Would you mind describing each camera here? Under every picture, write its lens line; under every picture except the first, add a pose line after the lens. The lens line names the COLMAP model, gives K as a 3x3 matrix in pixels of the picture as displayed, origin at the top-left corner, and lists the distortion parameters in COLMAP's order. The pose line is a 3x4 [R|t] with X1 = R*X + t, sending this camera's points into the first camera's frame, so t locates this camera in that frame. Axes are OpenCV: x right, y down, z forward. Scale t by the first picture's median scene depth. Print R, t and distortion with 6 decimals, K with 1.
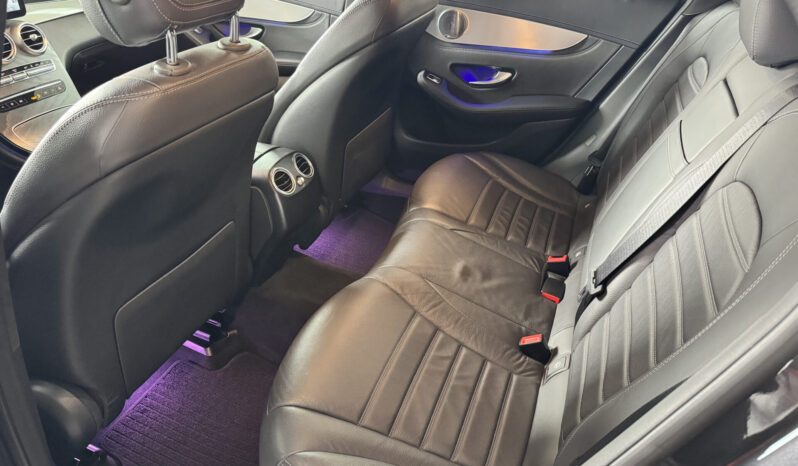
lens RADIAL K [[596.7, 0, 396.3], [0, 596.7, 236.6], [0, 0, 1]] dist [0.149582, -0.283699]
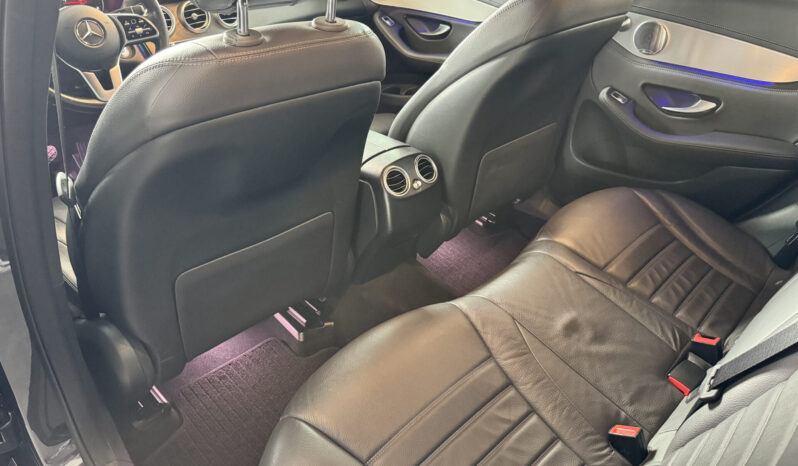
lens RADIAL K [[596.7, 0, 396.3], [0, 596.7, 236.6], [0, 0, 1]] dist [0.149582, -0.283699]
pose [[0.919265, 0.206489, -0.335133, 0.136390], [-0.211414, 0.977146, 0.022153, -0.026993], [0.332048, 0.050487, 0.941910, 0.115609]]
